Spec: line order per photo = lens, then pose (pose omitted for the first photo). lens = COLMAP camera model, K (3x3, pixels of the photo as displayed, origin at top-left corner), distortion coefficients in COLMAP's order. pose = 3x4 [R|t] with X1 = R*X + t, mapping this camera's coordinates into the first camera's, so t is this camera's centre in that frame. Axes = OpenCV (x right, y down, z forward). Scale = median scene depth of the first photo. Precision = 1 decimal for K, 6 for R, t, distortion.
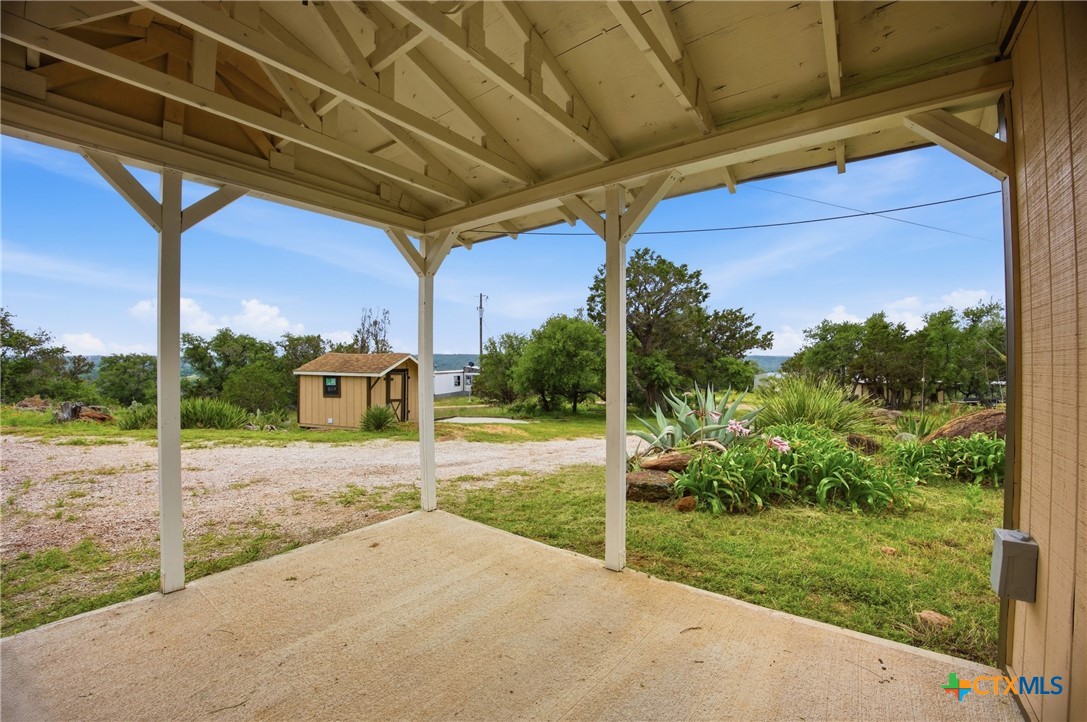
lens RADIAL K [[444.3, 0, 543.5], [0, 444.3, 361.0], [0, 0, 1]] dist [-0.059903, 0.000496]
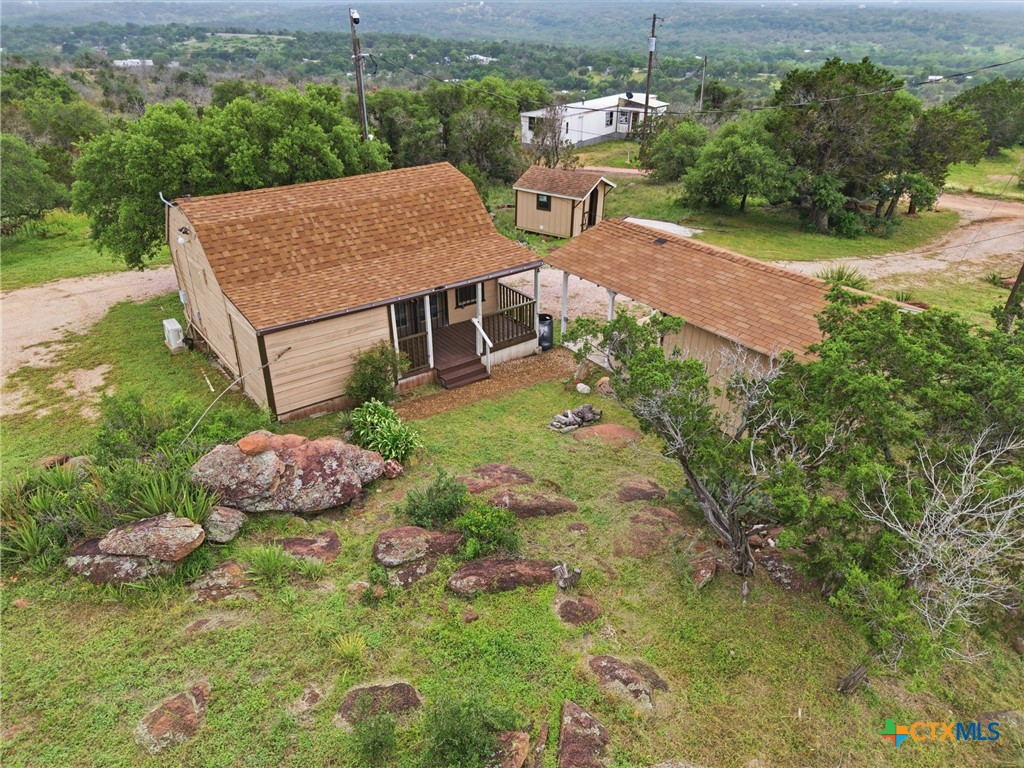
lens RADIAL K [[667.8, 0, 512.0], [0, 667.8, 384.0], [0, 0, 1]] dist [0.002754, -0.000639]
pose [[0.956650, 0.142897, -0.253773, 0.016363], [-0.004773, 0.878931, 0.476925, -0.319323], [0.291200, -0.455039, 0.841512, -0.746824]]
